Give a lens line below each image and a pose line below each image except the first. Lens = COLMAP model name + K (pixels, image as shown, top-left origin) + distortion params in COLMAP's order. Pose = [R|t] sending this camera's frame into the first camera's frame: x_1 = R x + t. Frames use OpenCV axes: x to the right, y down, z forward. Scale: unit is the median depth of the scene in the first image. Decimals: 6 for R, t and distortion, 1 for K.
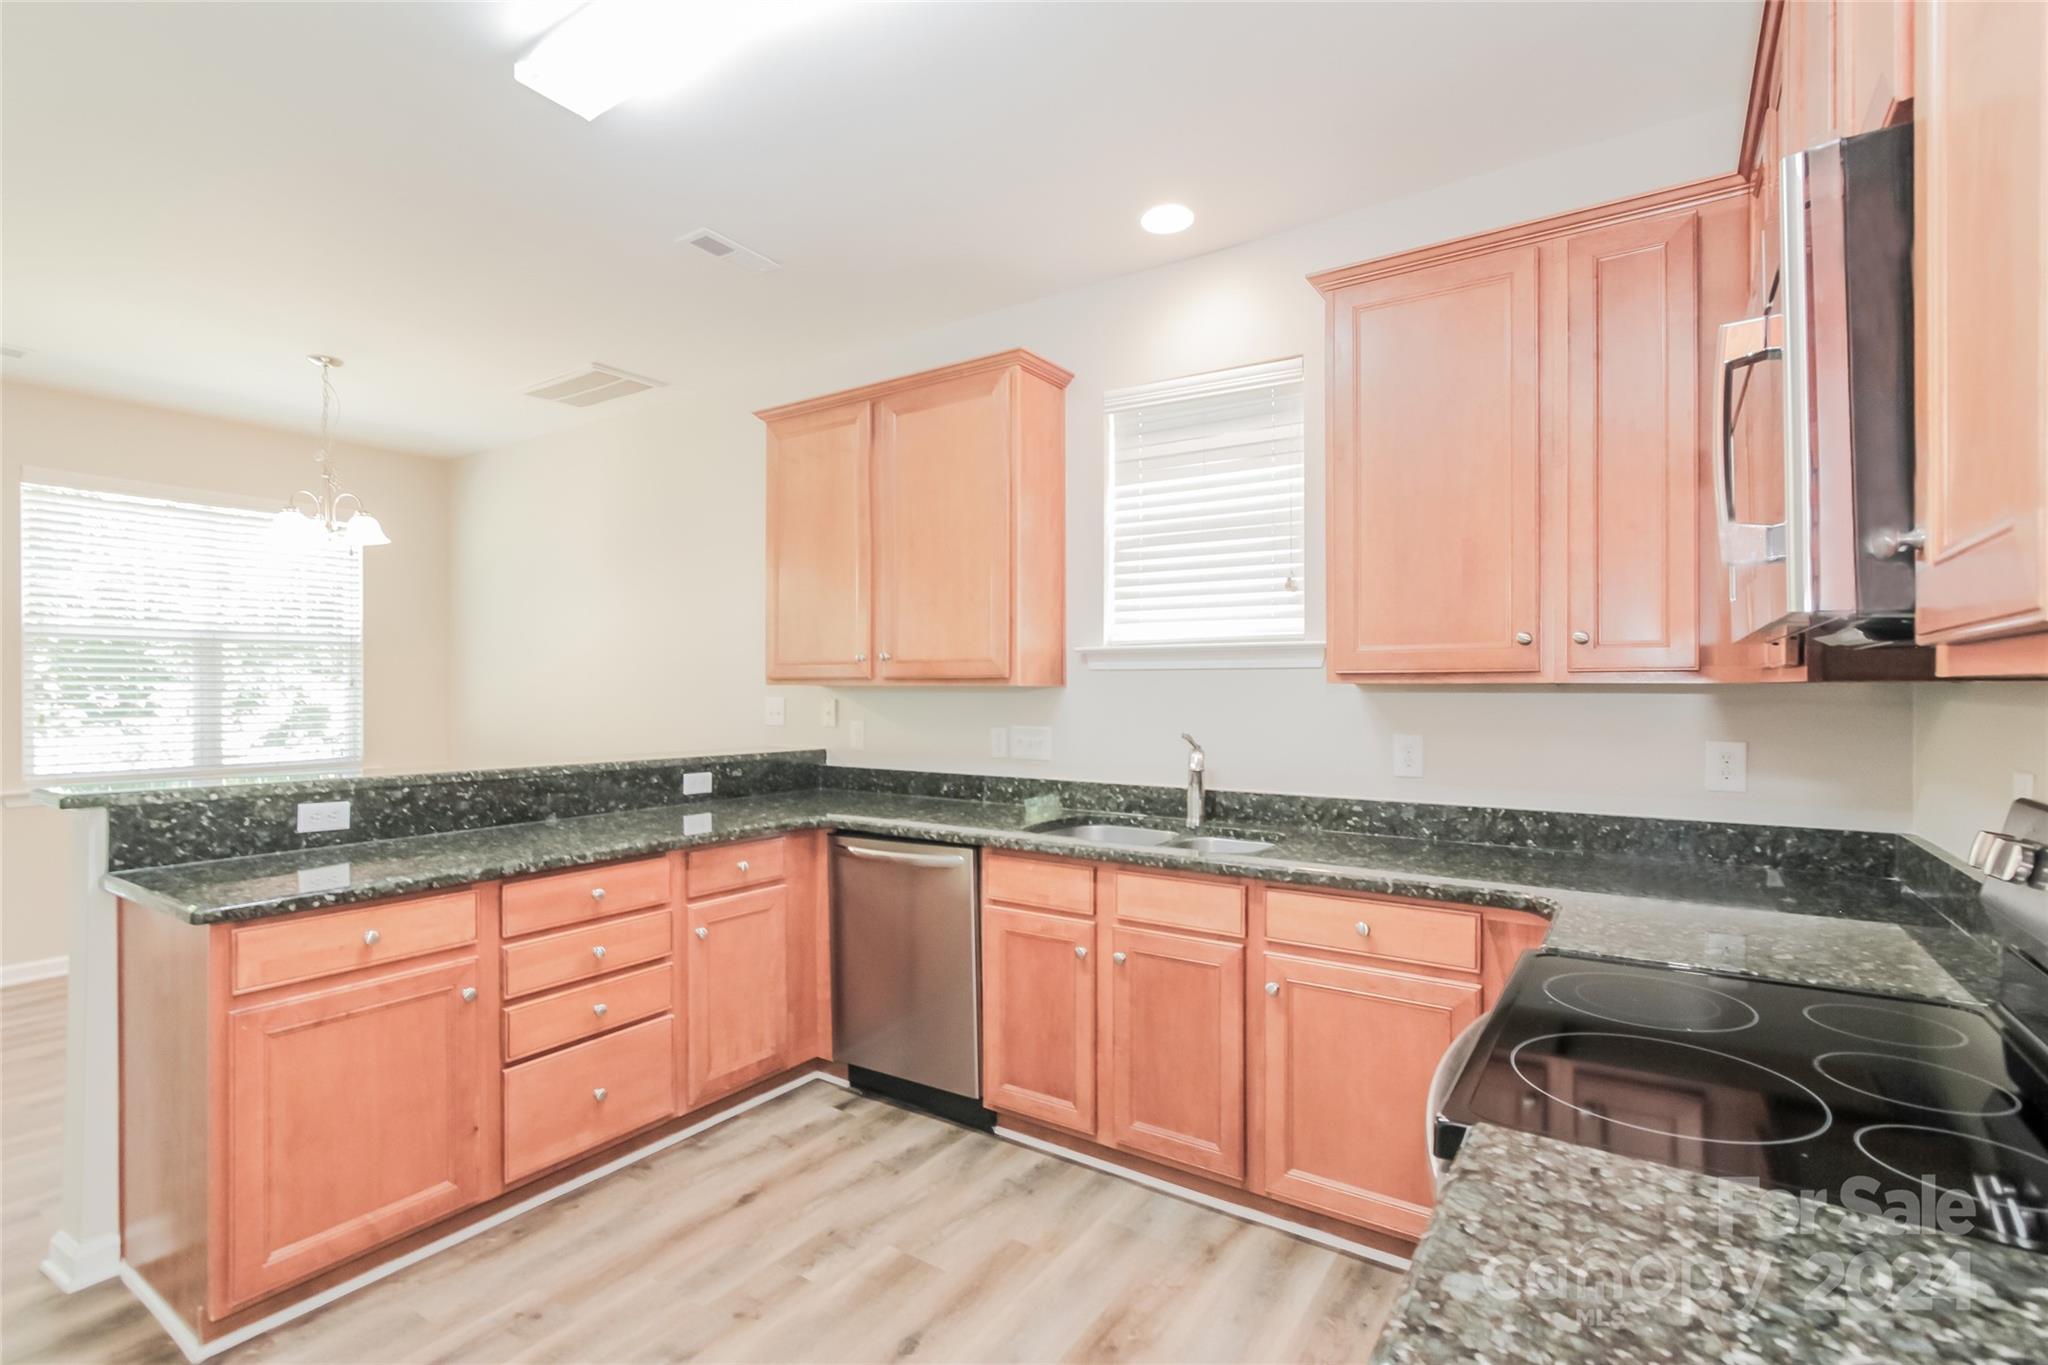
lens RADIAL K [[955.9, 0, 1024.1], [0, 955.9, 683.8], [0, 0, 1]] dist [-0.000362, 0.000975]
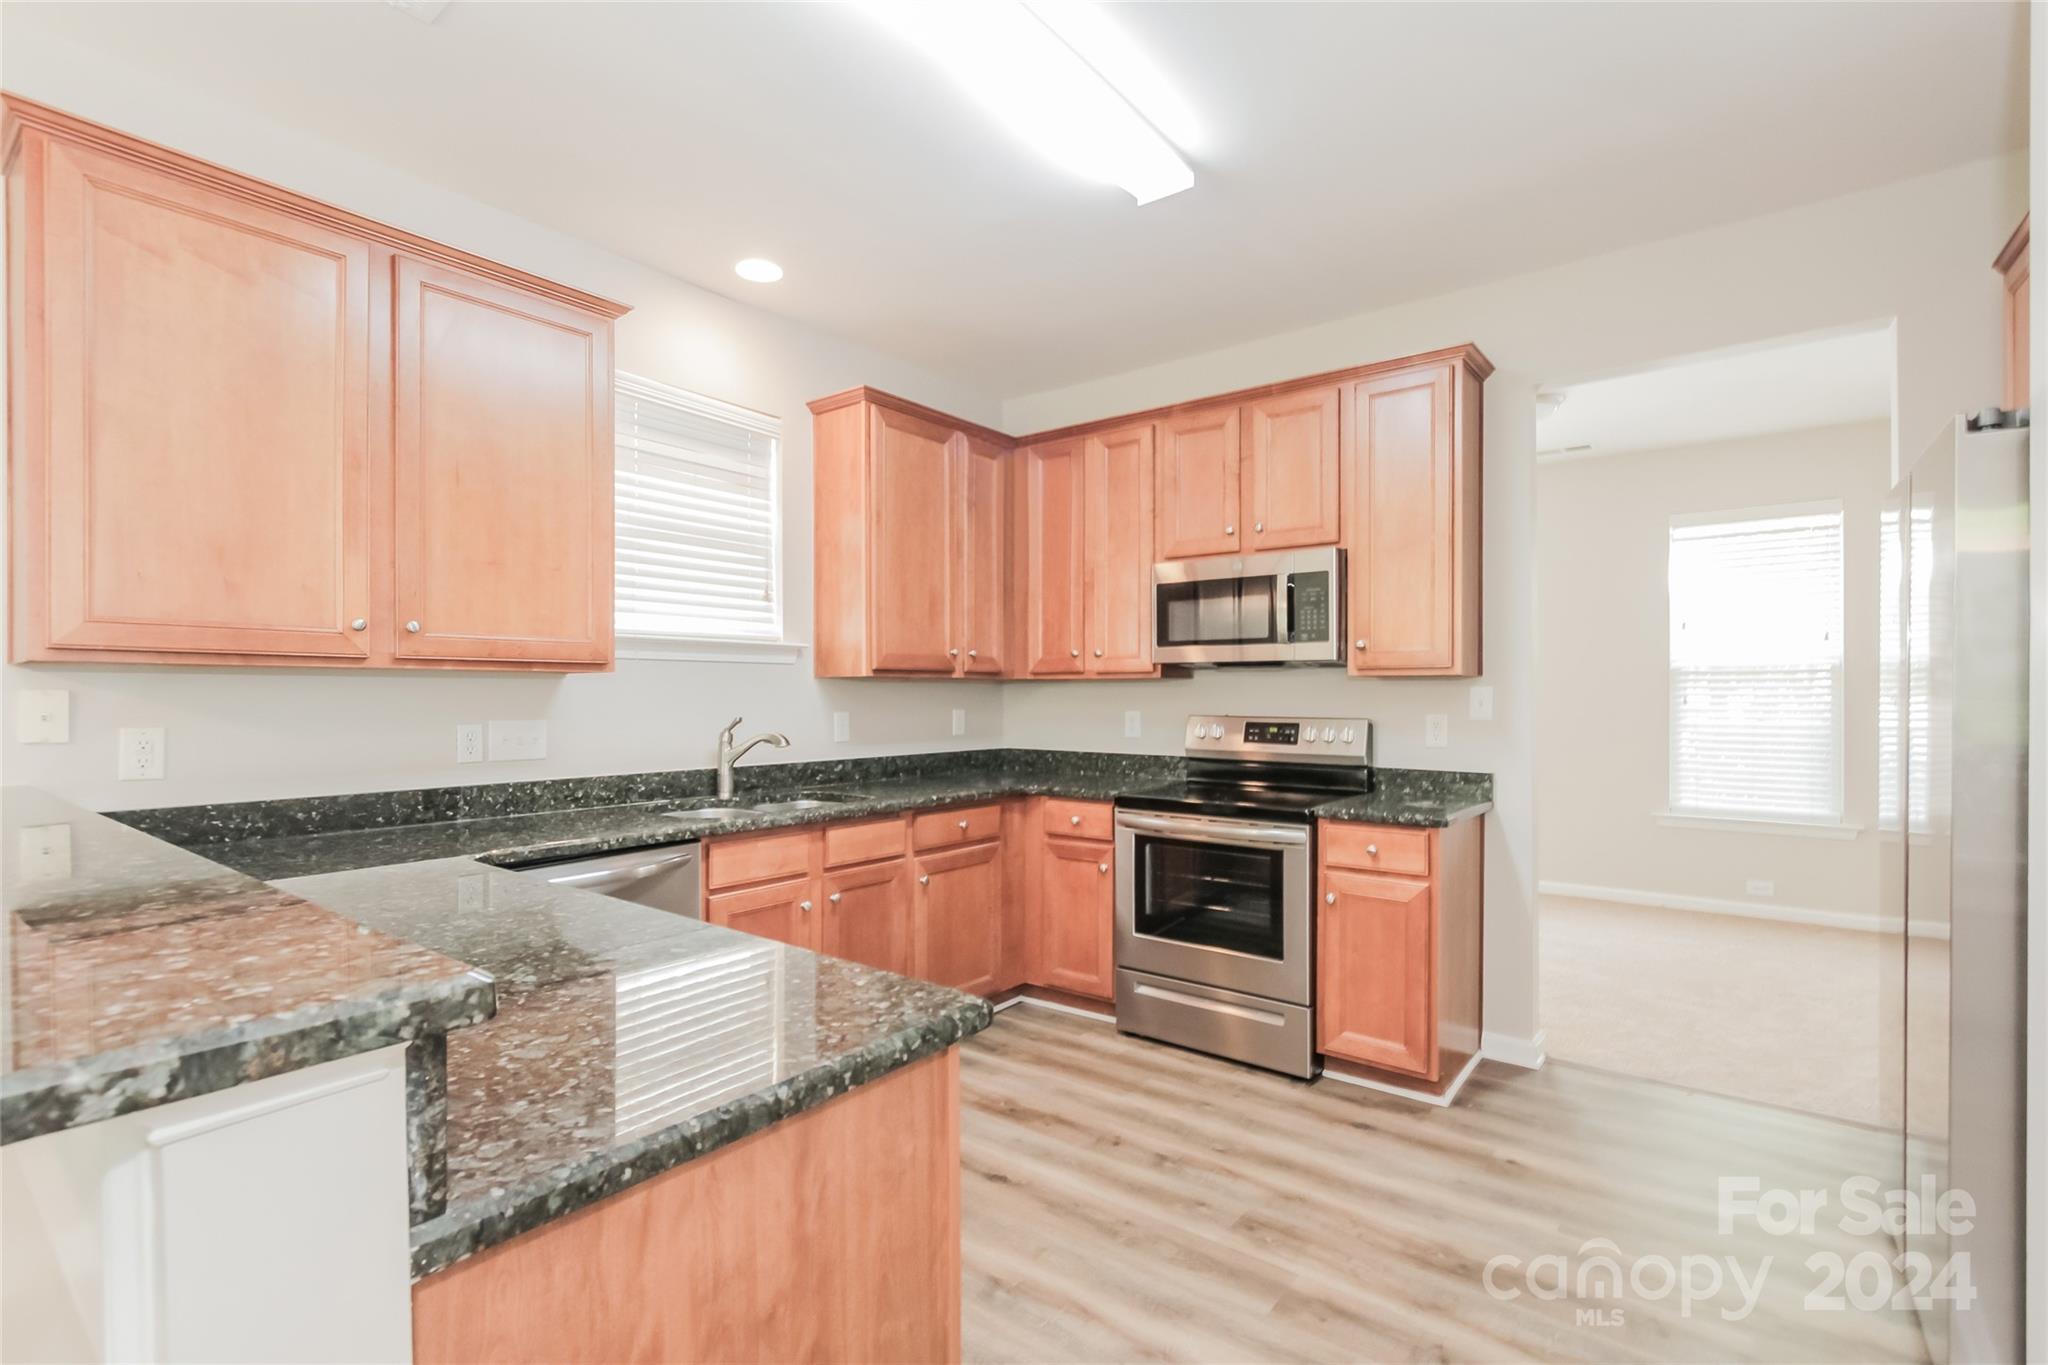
lens RADIAL K [[955.9, 0, 1021.9], [0, 955.9, 690.8], [0, 0, 1]] dist [-0.000362, 0.000975]
pose [[0.064150, 0.002738, 0.997937, -0.936356], [-0.004303, 0.999988, -0.002467, 0.020882], [-0.997931, -0.004136, 0.064161, 0.582063]]
